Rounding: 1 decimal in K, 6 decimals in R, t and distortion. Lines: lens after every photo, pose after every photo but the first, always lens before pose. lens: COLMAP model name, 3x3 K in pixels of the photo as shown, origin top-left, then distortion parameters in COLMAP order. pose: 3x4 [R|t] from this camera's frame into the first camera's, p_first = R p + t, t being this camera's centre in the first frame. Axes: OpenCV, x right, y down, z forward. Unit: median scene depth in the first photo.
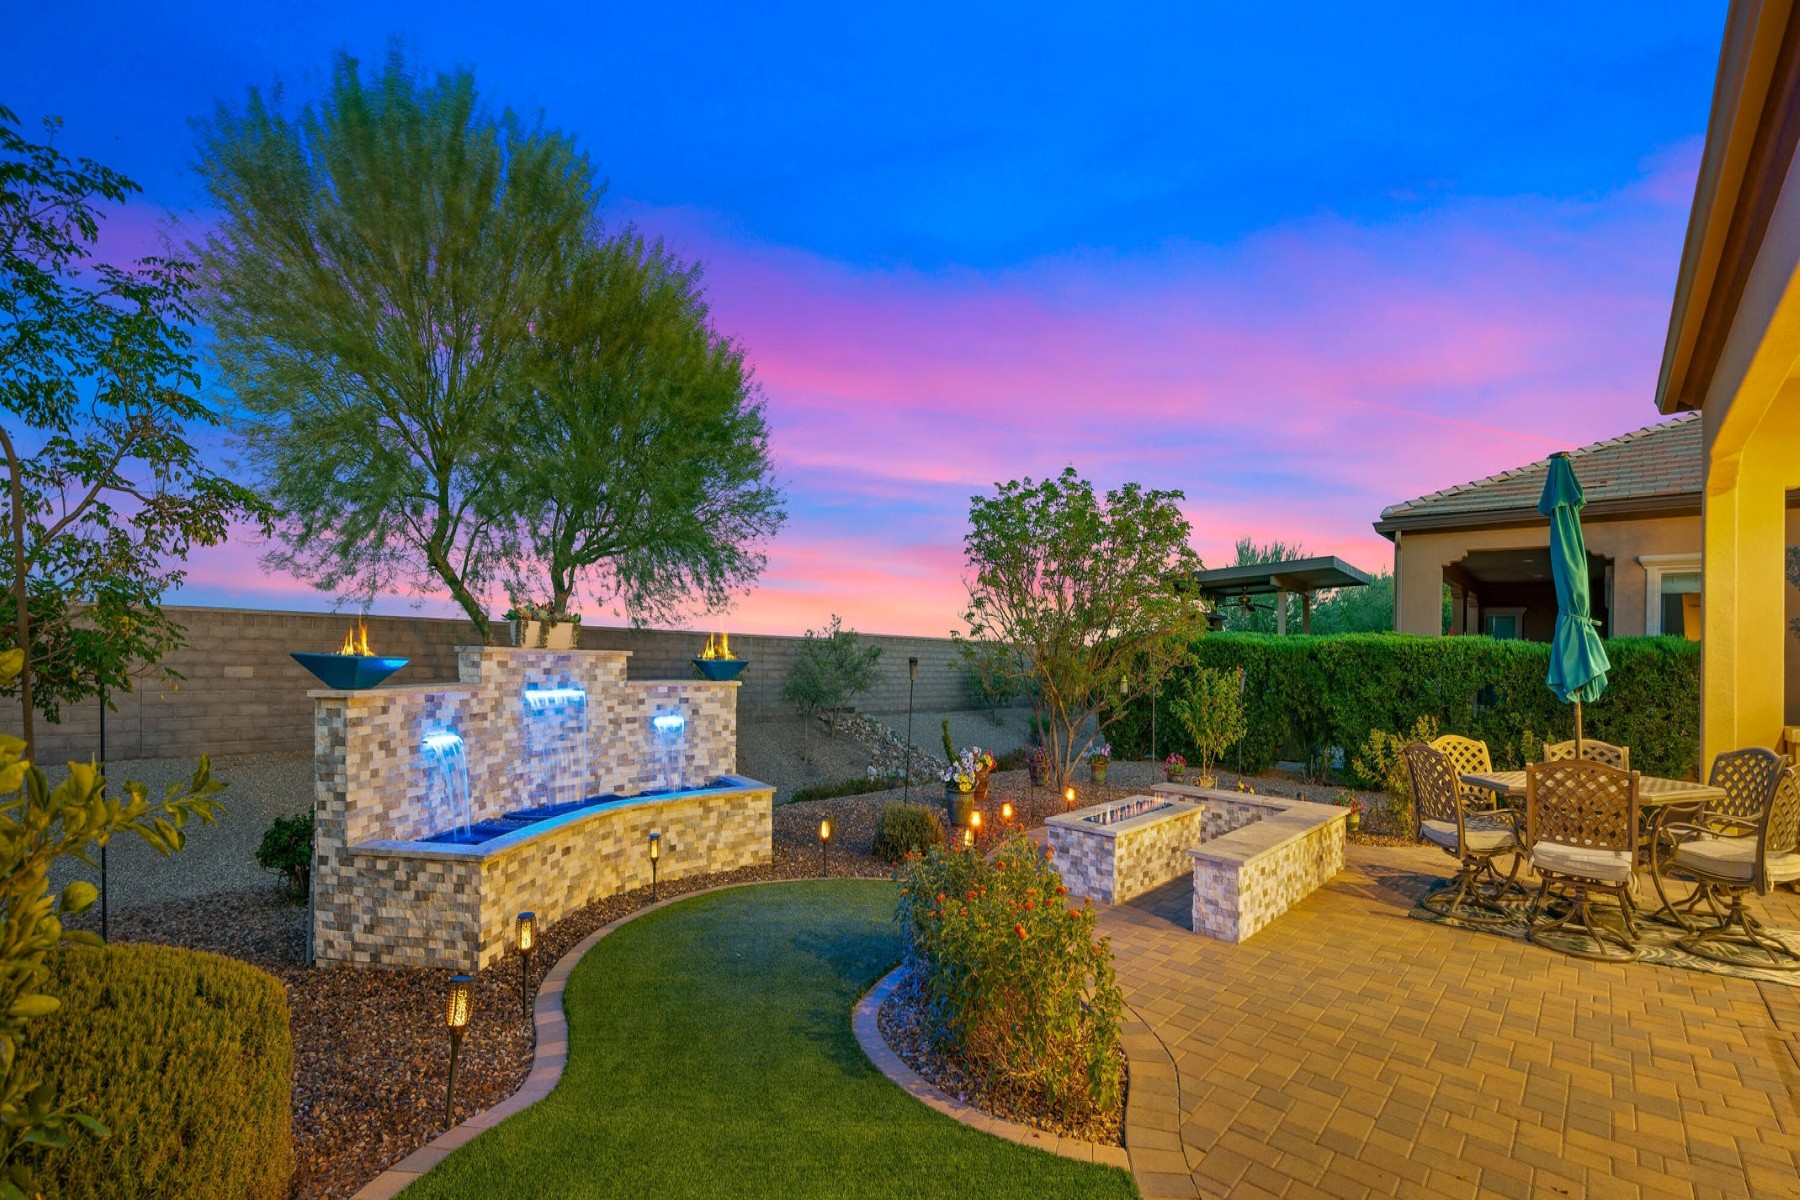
lens RADIAL K [[892.0, 0, 887.7], [0, 892.0, 657.7], [0, 0, 1]] dist [-0.002294, 0.000039]
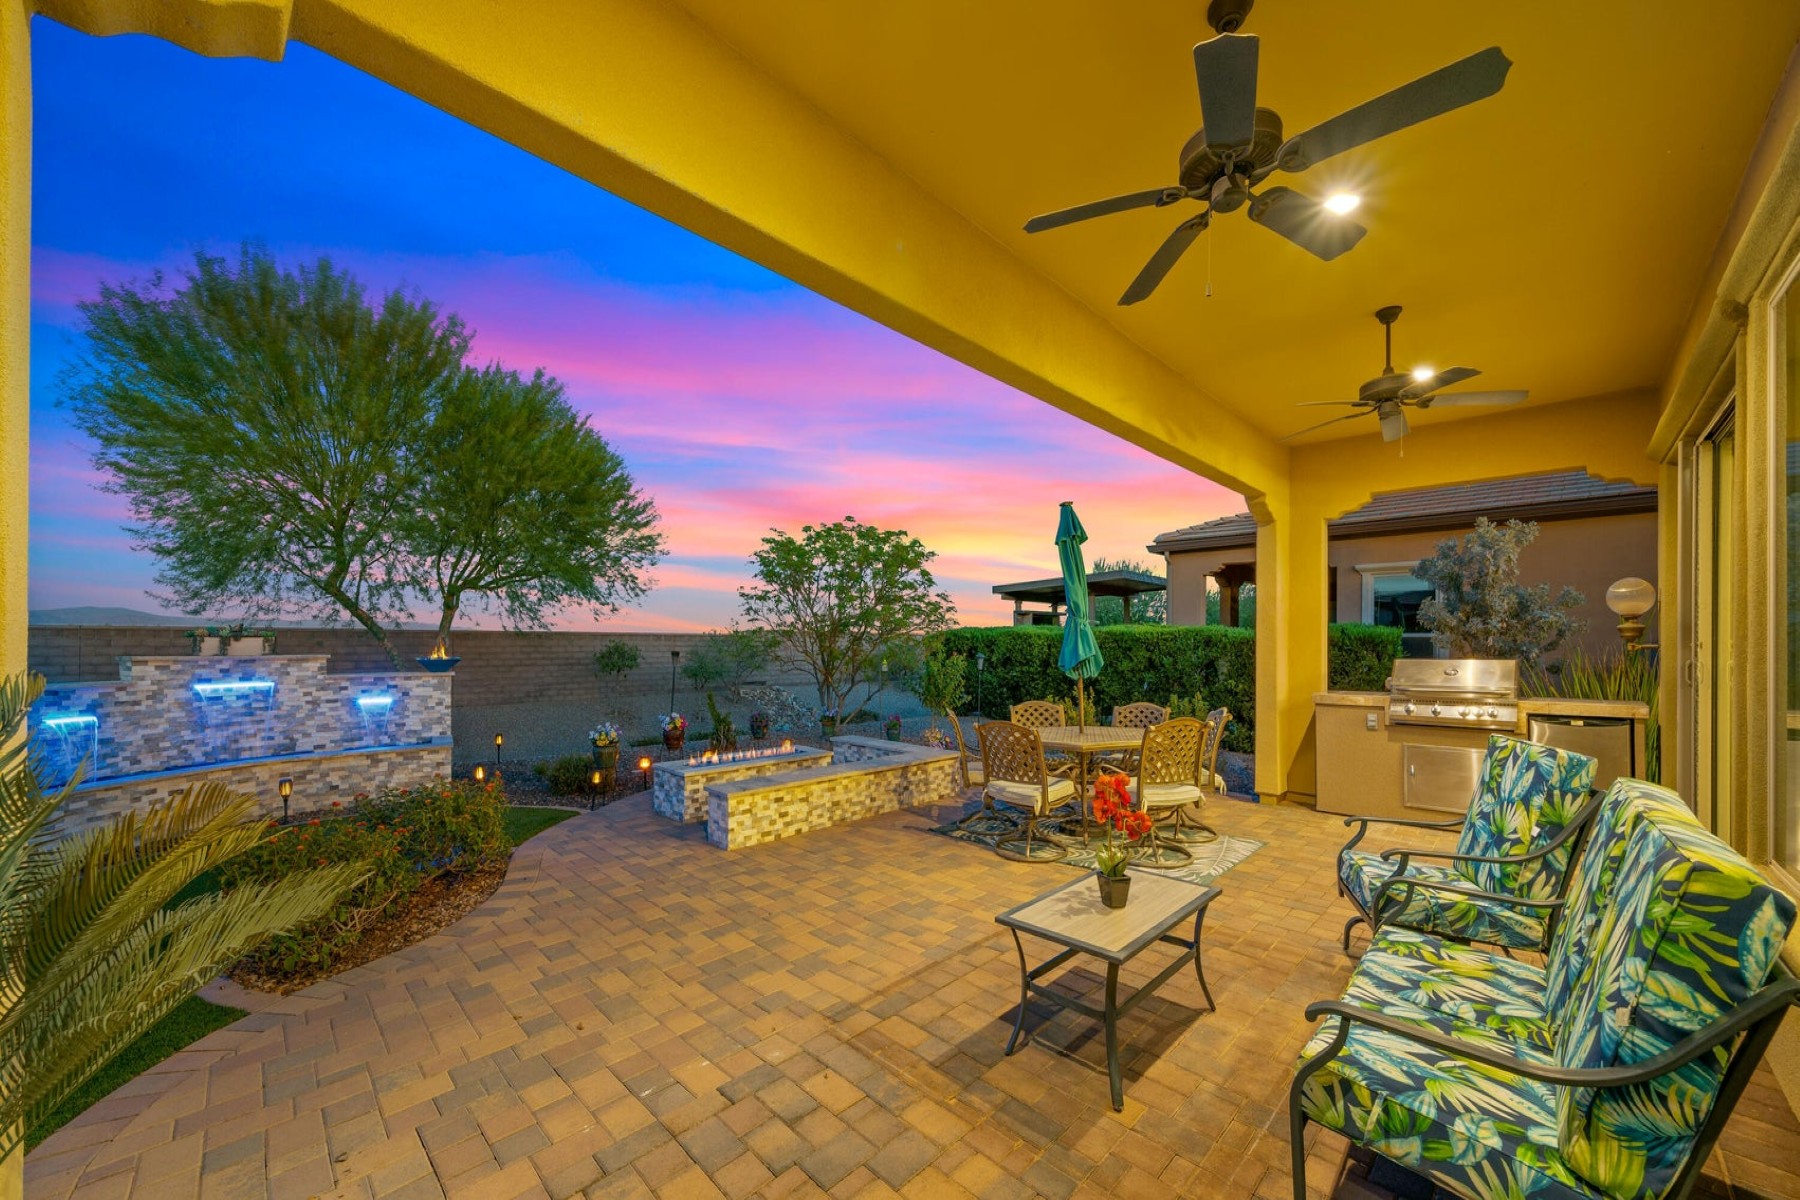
lens RADIAL K [[621.3, 0, 927.6], [0, 621.3, 650.3], [0, 0, 1]] dist [0.000258, -0.000016]
pose [[0.999156, -0.012931, -0.038978, 0.720810], [0.013509, 0.999802, 0.014607, -0.015697], [0.038781, -0.015122, 0.999133, 0.004356]]
